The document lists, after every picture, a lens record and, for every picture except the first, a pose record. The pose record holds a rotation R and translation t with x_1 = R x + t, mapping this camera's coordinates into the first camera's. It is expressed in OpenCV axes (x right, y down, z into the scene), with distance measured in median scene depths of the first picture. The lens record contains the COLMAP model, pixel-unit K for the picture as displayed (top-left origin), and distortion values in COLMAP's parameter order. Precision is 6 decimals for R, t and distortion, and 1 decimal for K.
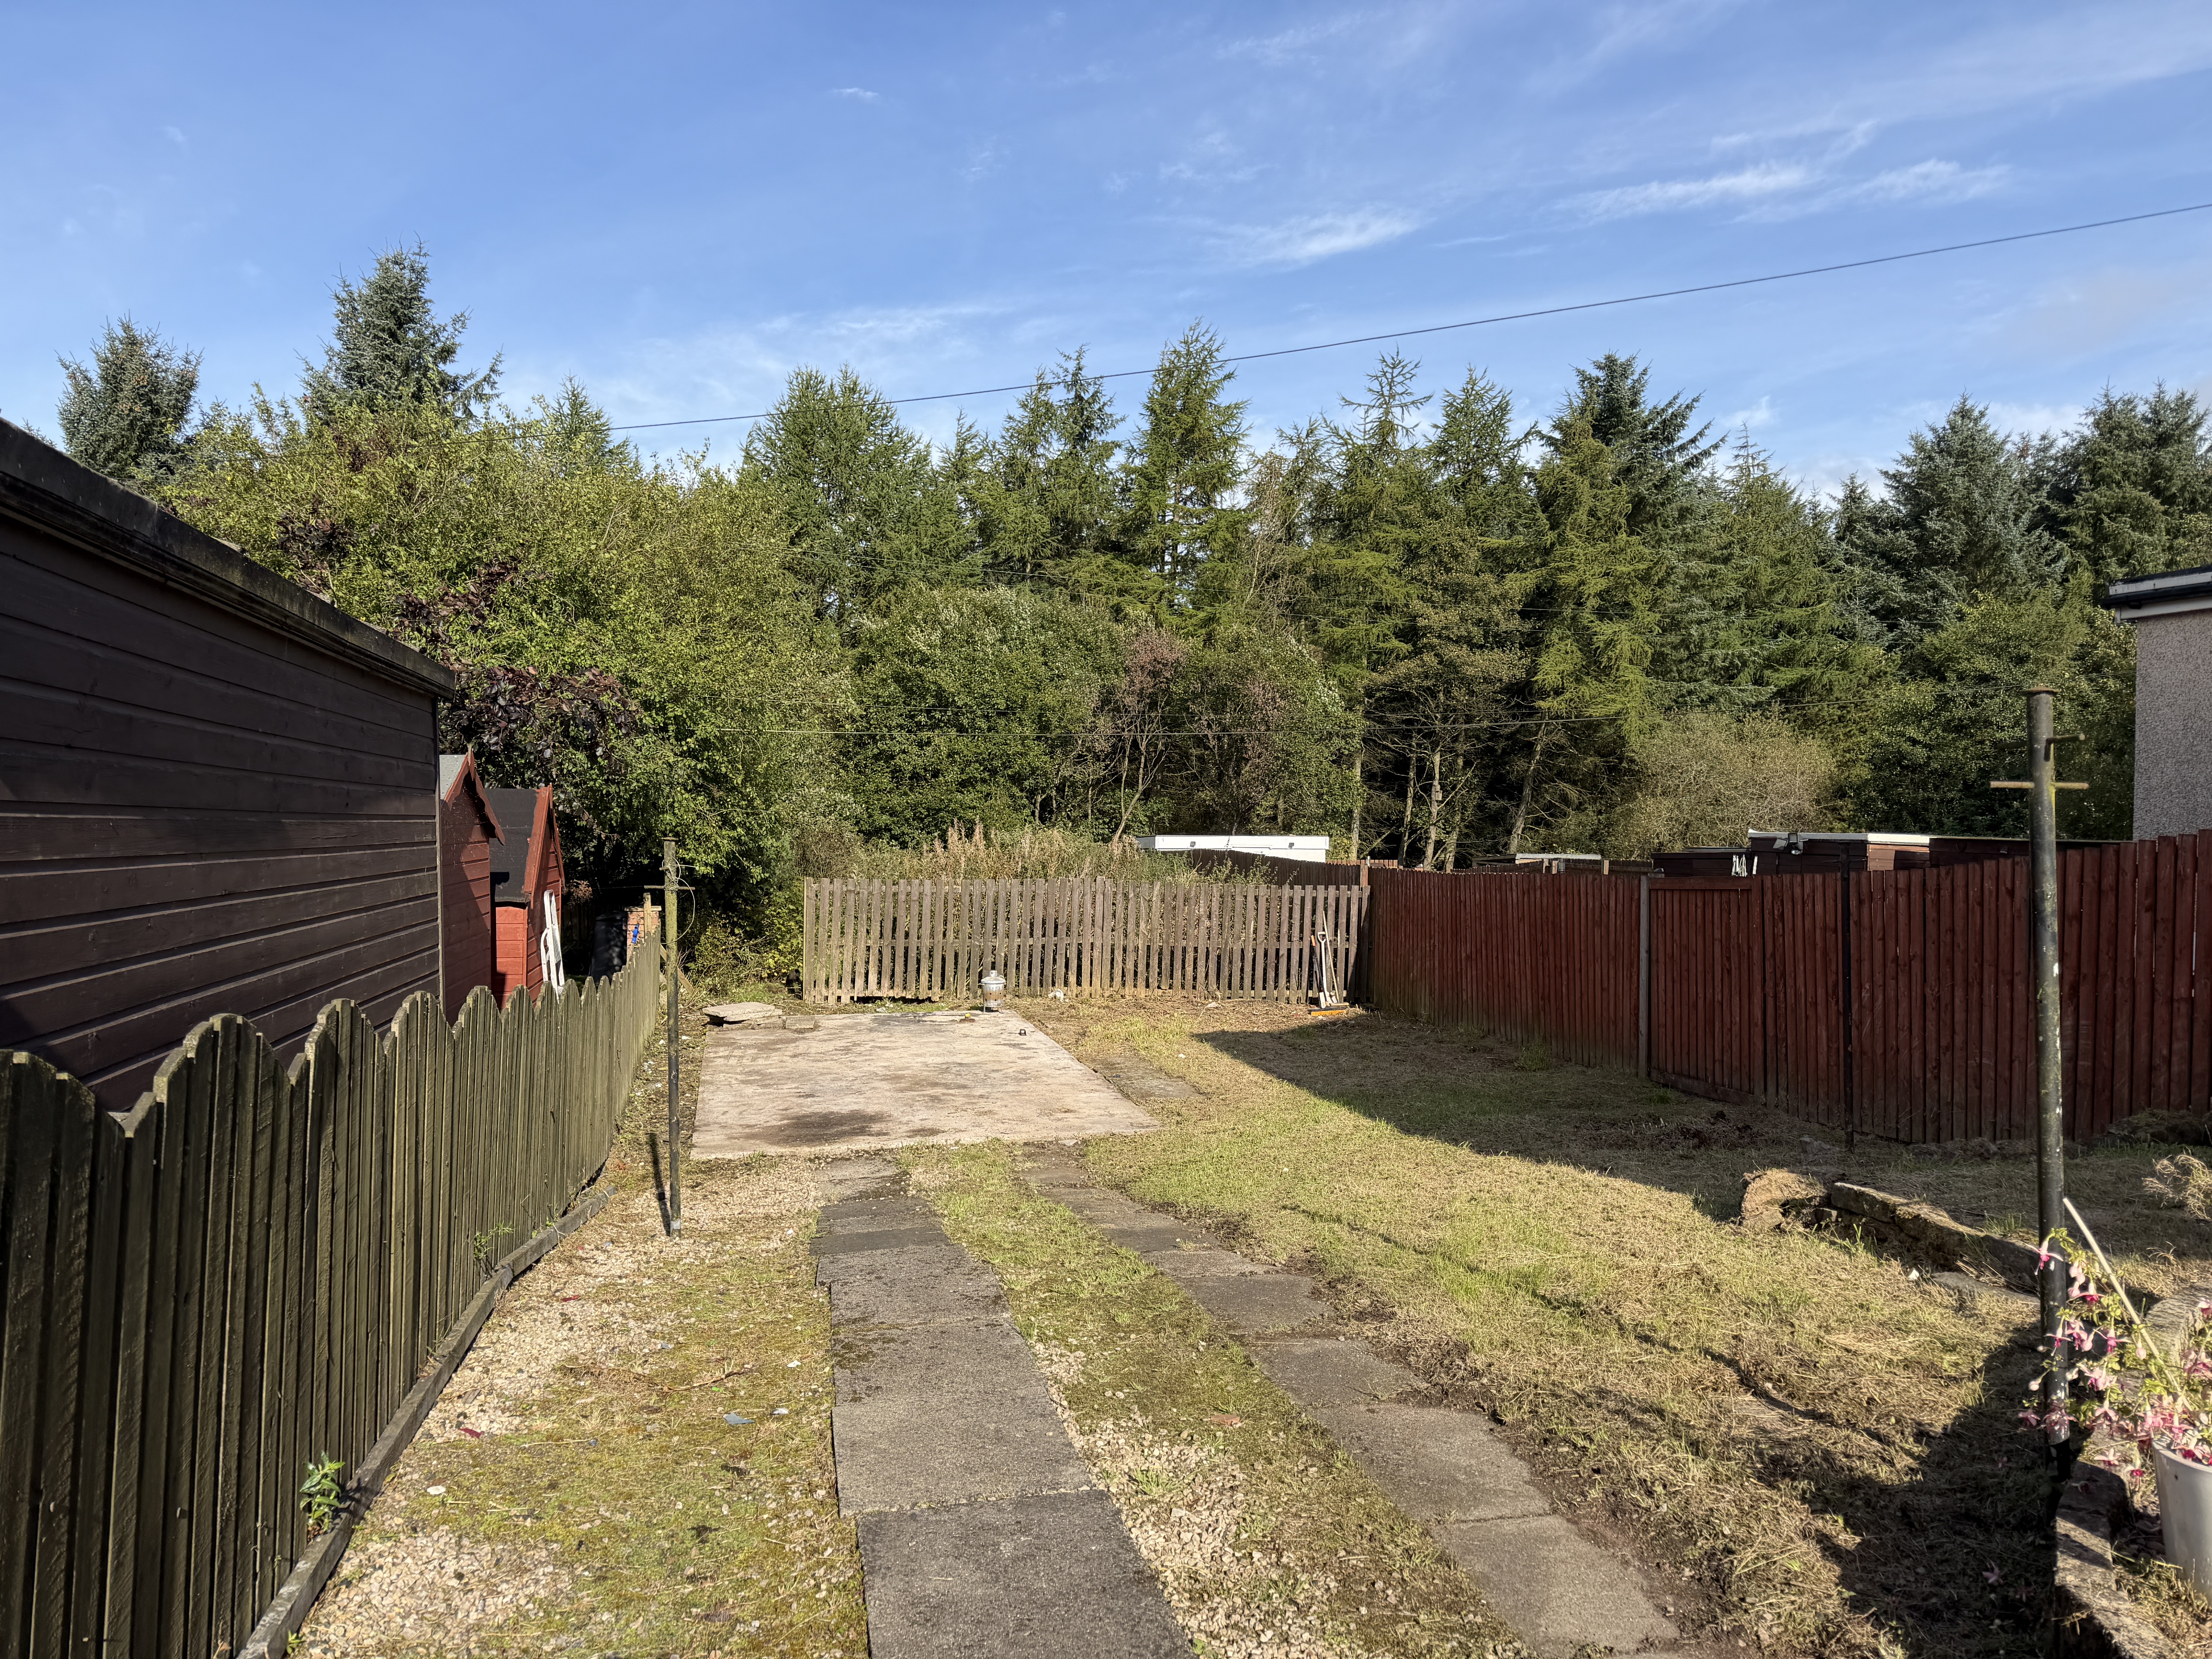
lens RADIAL K [[1563.9, 0, 1106.0], [0, 1563.9, 829.5], [0, 0, 1]] dist [0.000331, -0.000829]
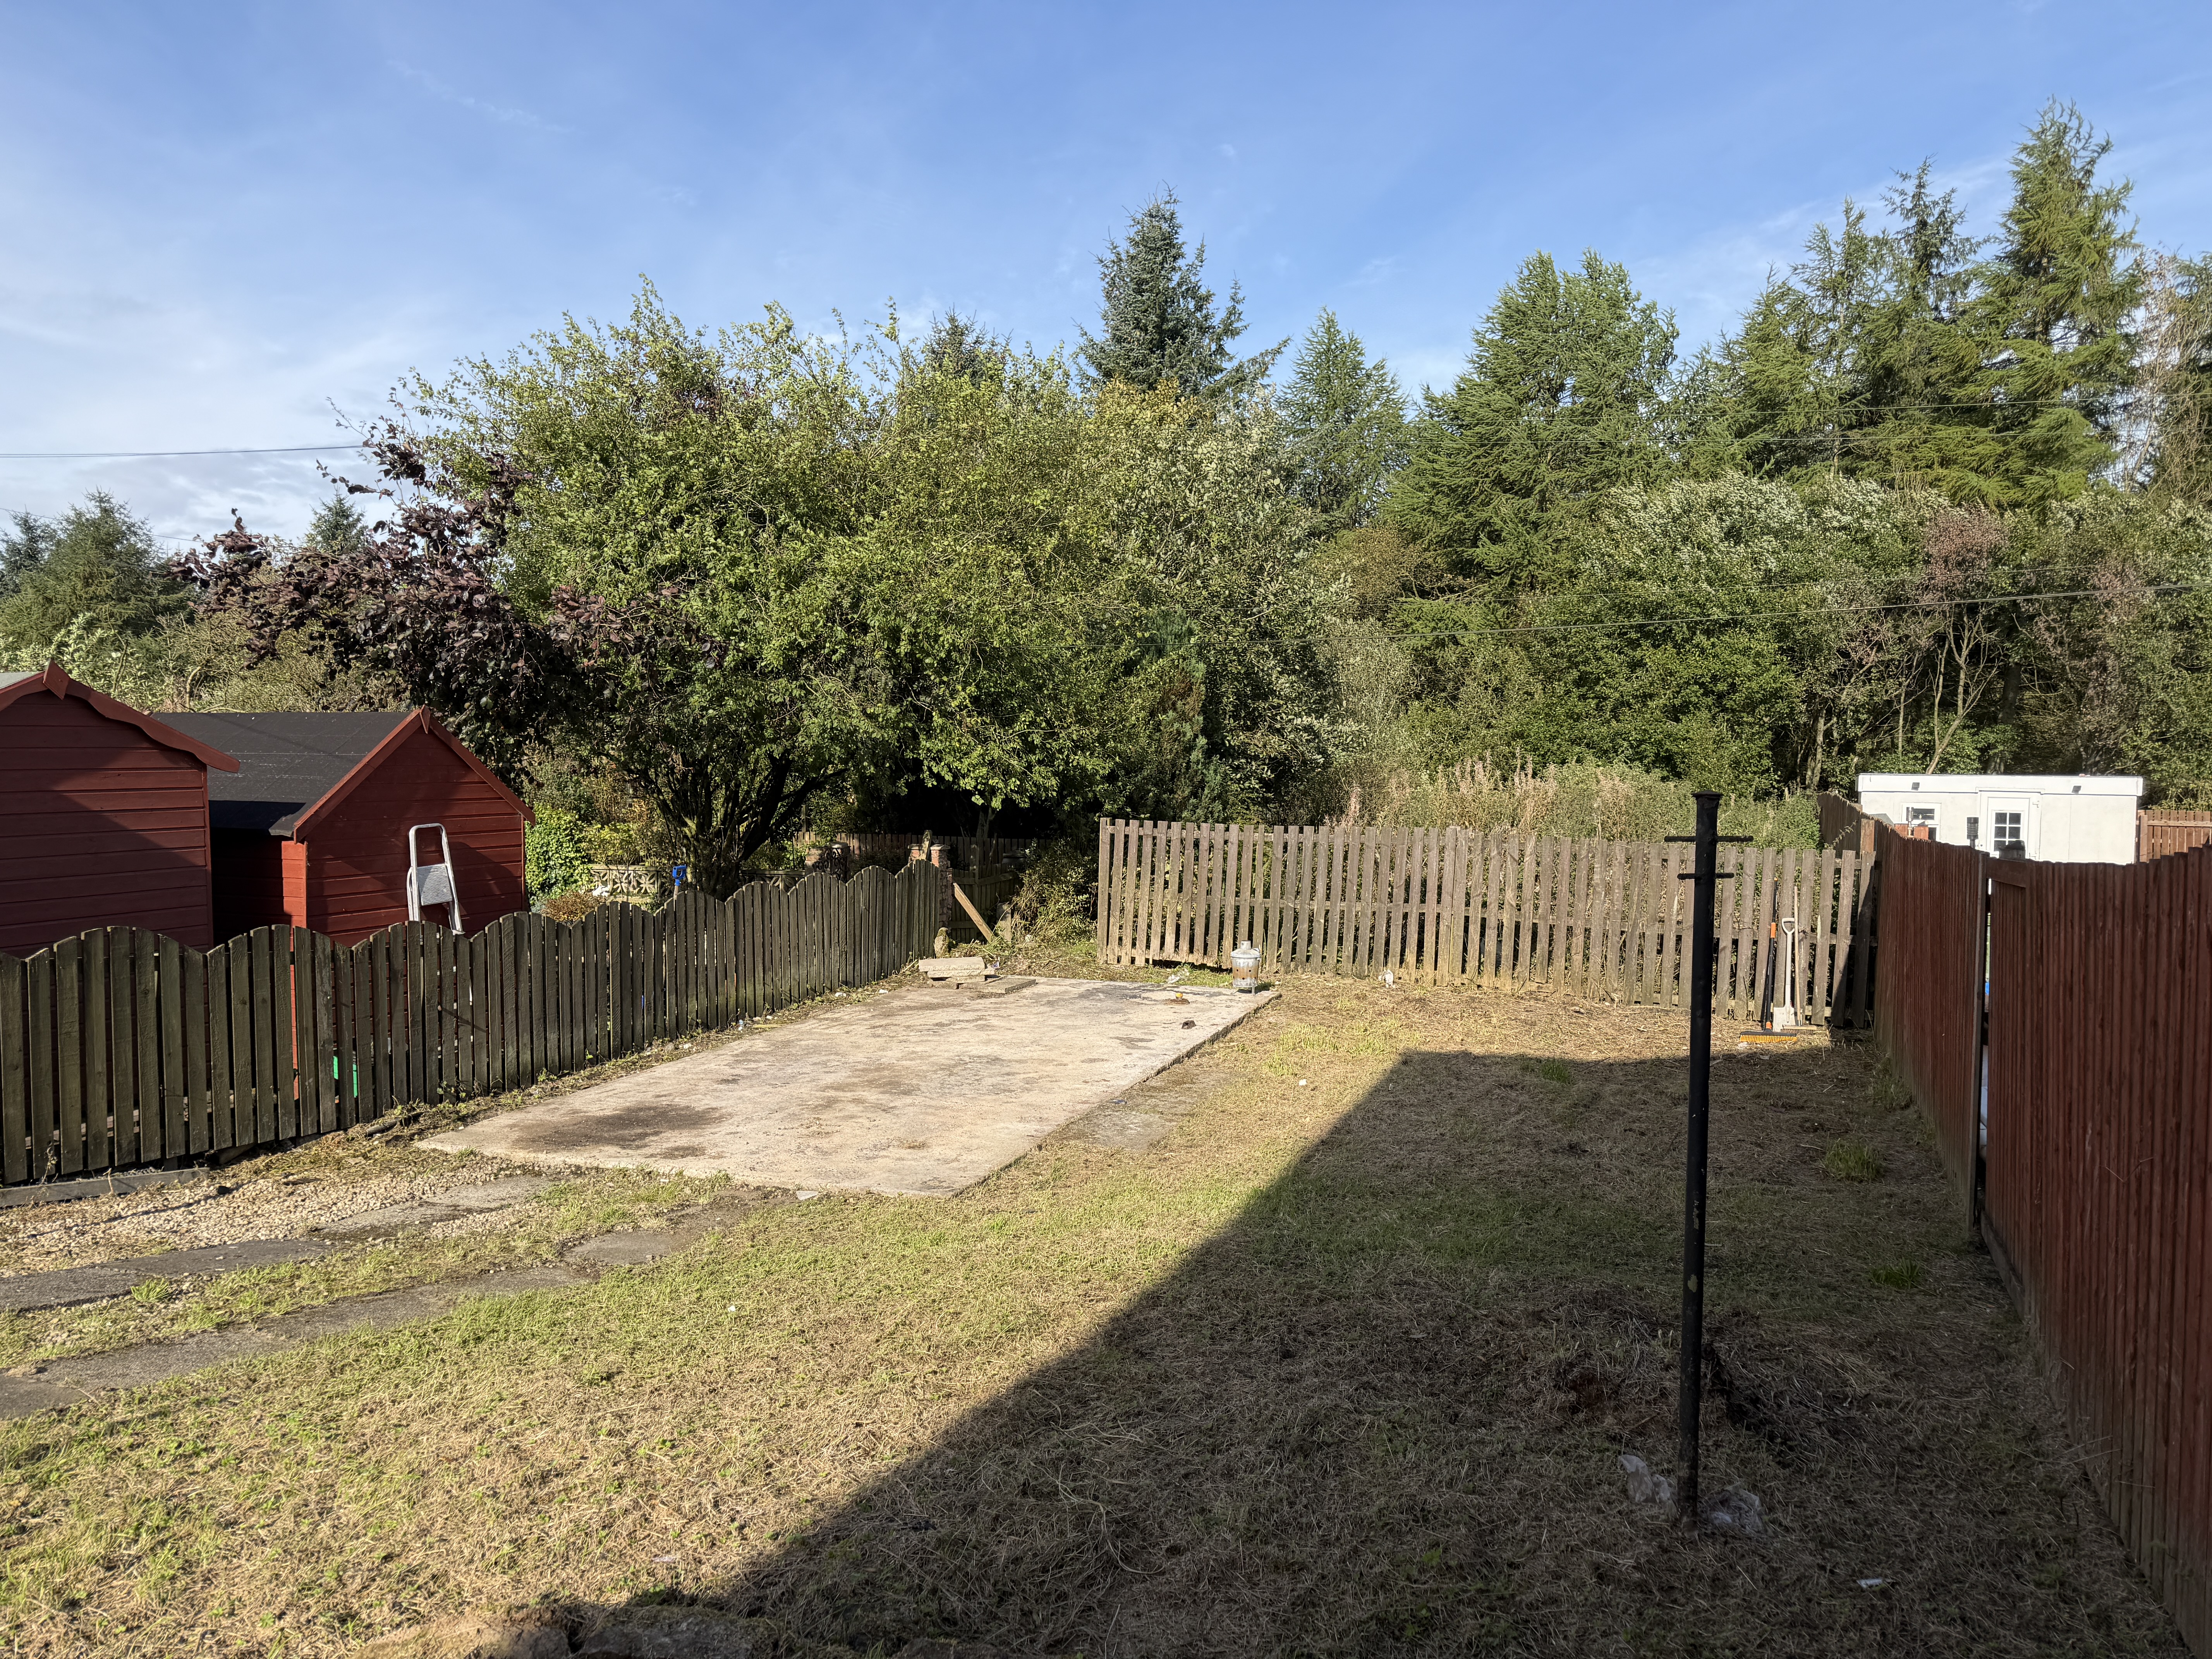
lens RADIAL K [[1563.9, 0, 1106.0], [0, 1563.9, 829.5], [0, 0, 1]] dist [0.000331, -0.000829]
pose [[0.821845, 0.028949, -0.568975, 0.223468], [-0.005136, 0.999044, 0.043413, -0.000649], [0.569688, -0.032756, 0.821208, 0.212519]]
